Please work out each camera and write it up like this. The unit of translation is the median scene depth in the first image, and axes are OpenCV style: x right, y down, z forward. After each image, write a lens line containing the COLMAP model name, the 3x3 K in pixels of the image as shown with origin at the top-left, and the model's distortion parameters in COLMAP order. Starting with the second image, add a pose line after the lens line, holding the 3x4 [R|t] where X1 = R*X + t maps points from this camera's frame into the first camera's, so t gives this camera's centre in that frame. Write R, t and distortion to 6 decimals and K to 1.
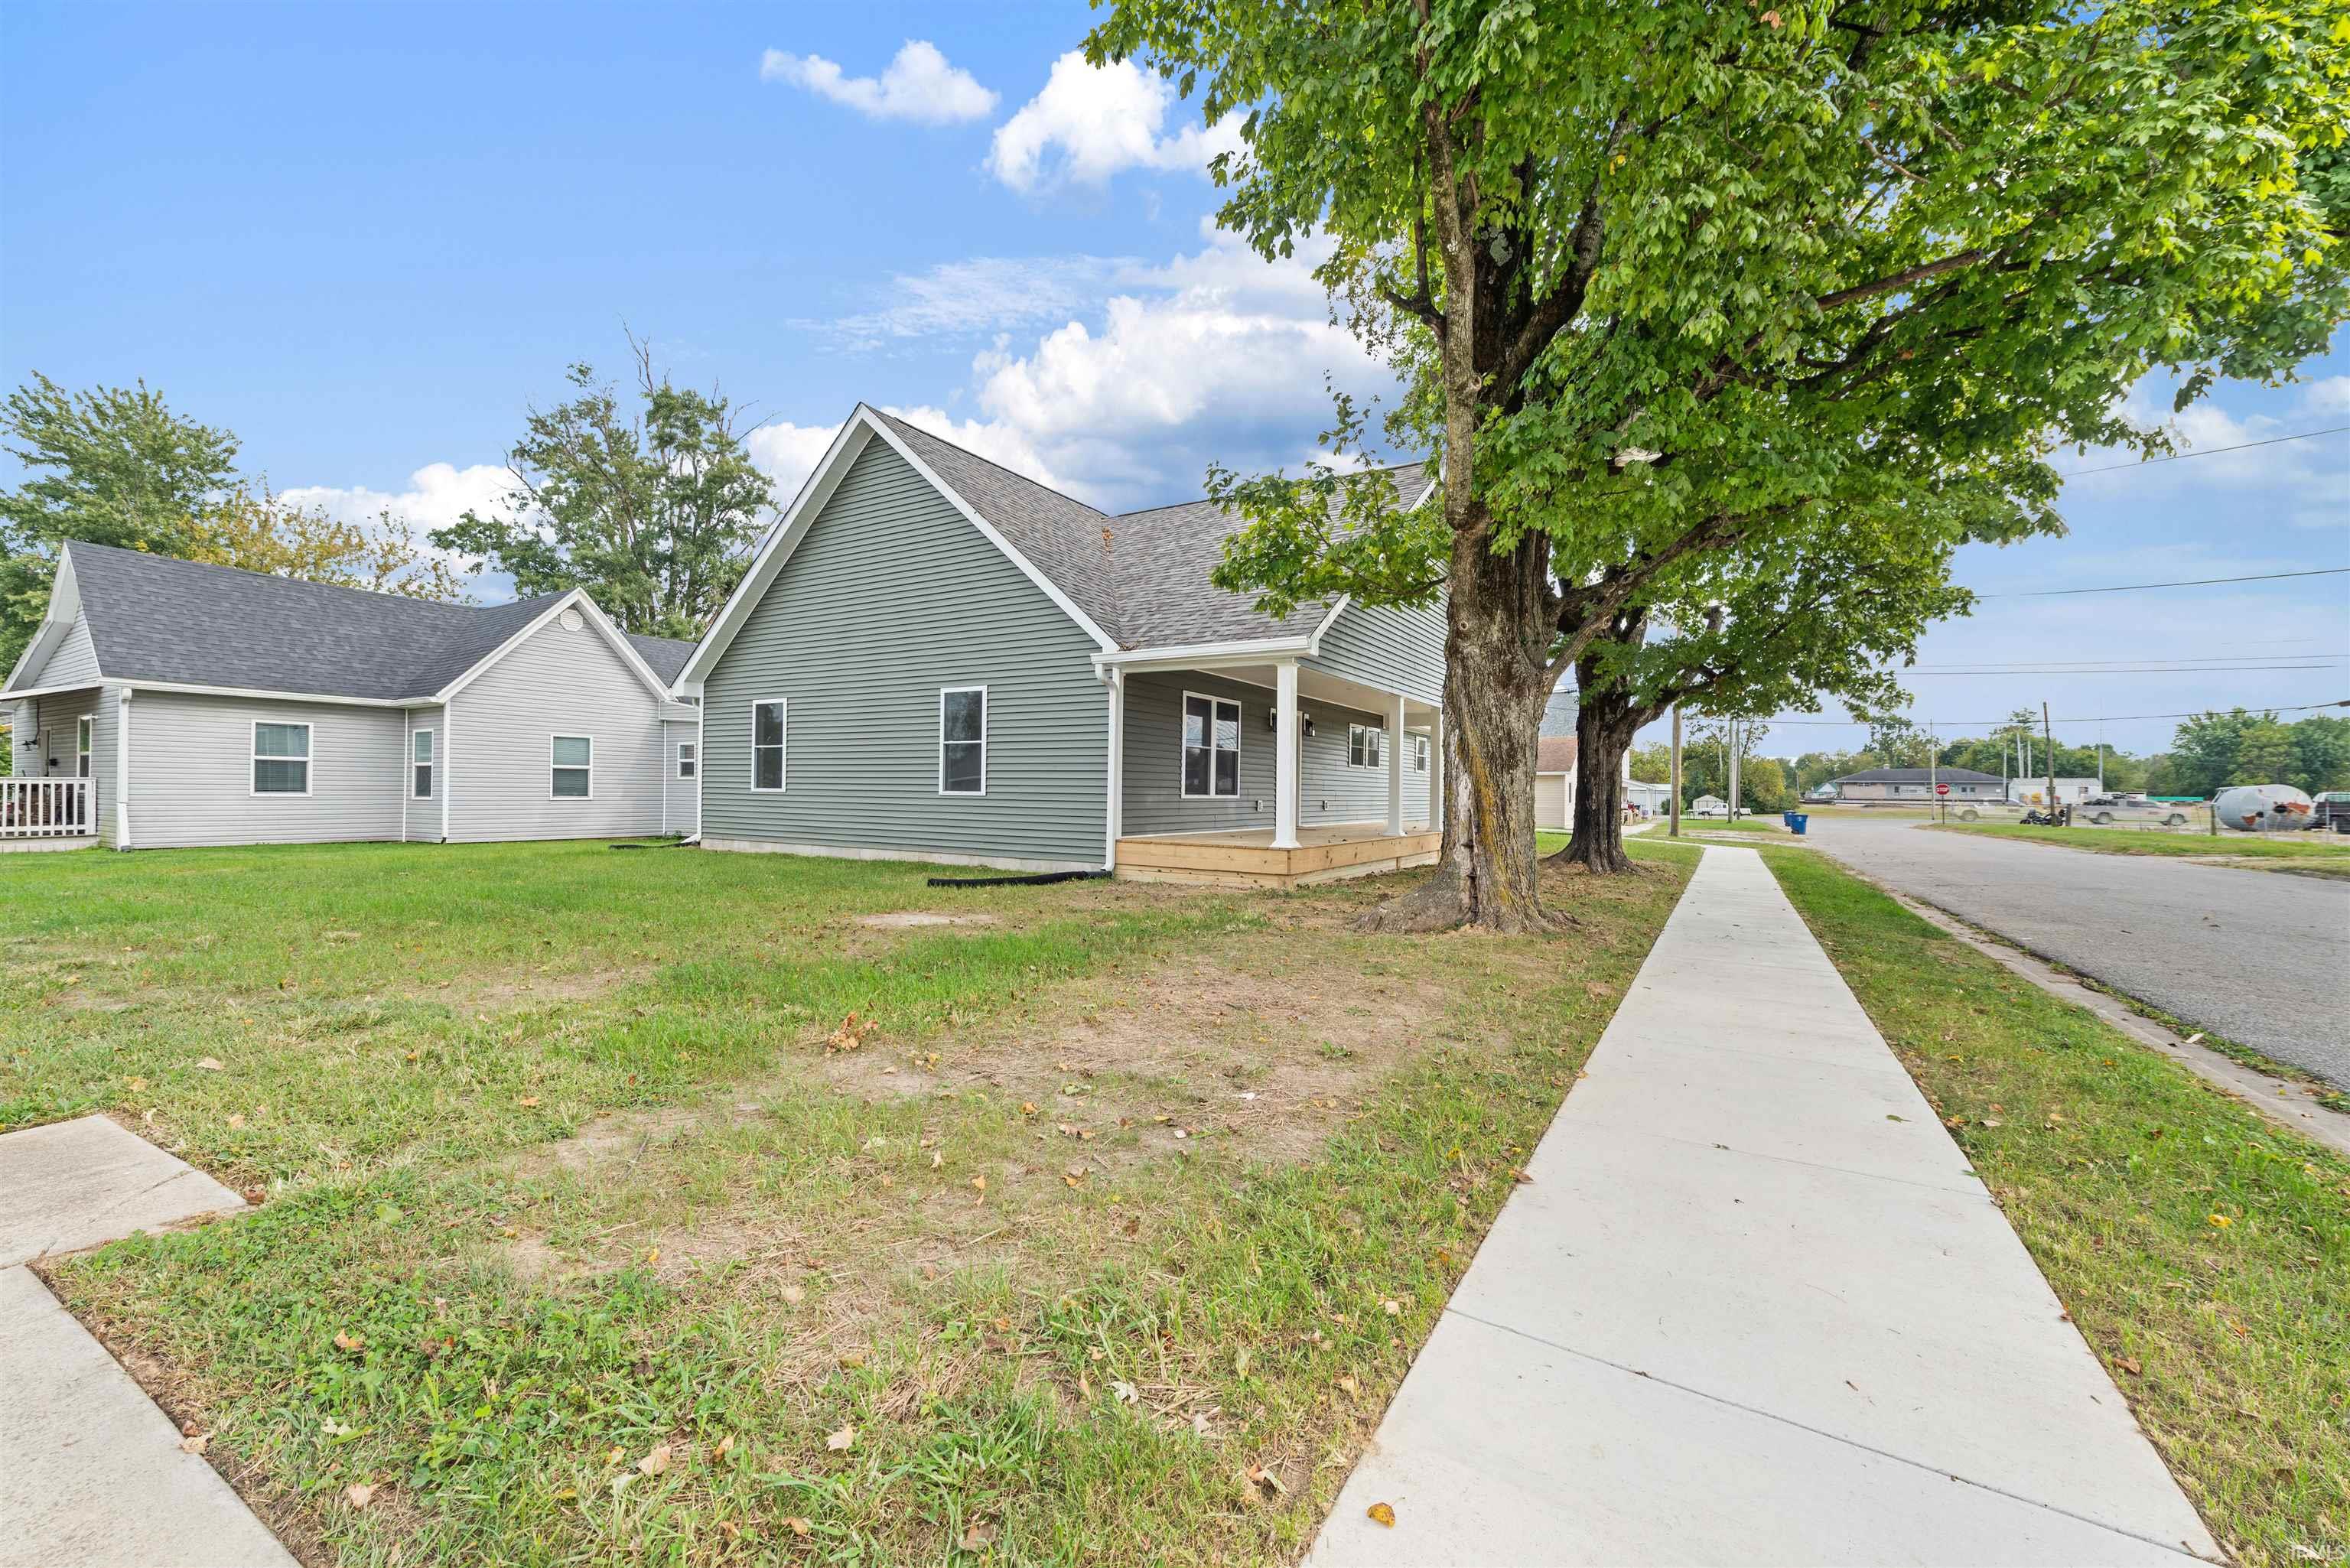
lens RADIAL K [[925.9, 0, 1178.6], [0, 925.9, 788.6], [0, 0, 1]] dist [0.001325, 0.000251]
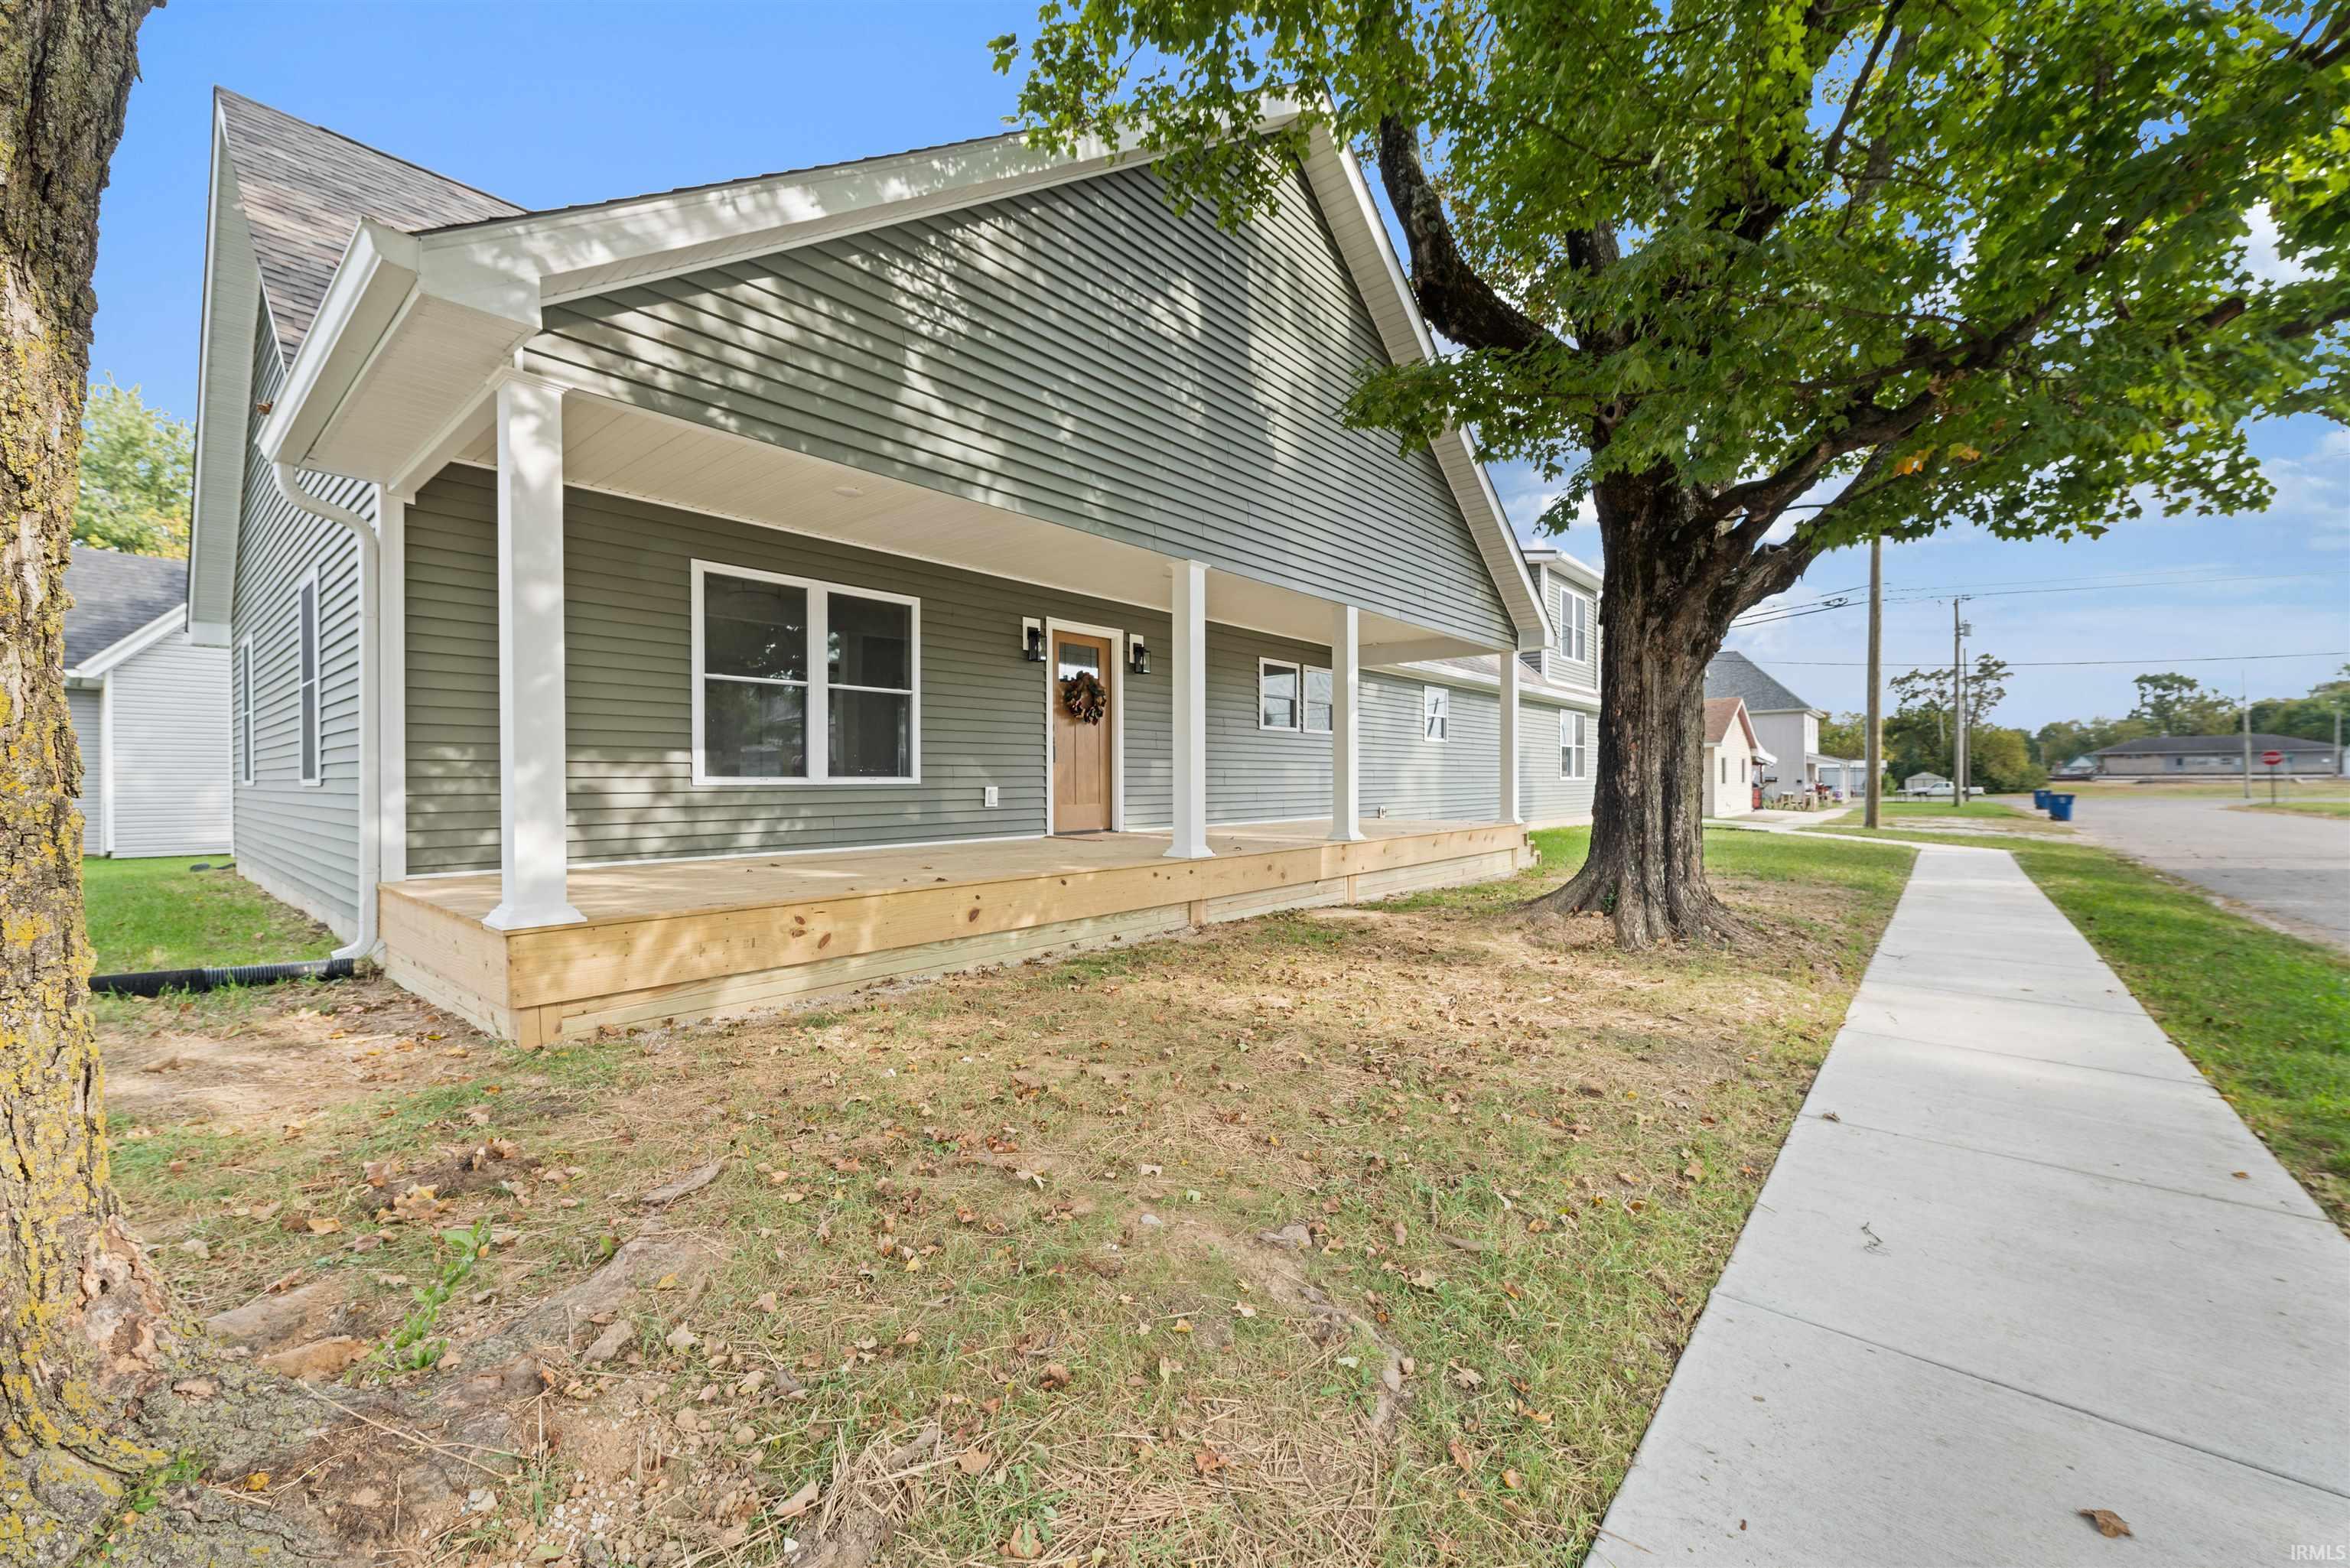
lens RADIAL K [[925.9, 0, 1173.9], [0, 925.9, 788.0], [0, 0, 1]] dist [0.001325, 0.000251]
pose [[0.986674, -0.016867, -0.161835, 0.119998], [0.018541, 0.999789, 0.008836, 0.004377], [0.161651, -0.011719, 0.986778, 0.207928]]
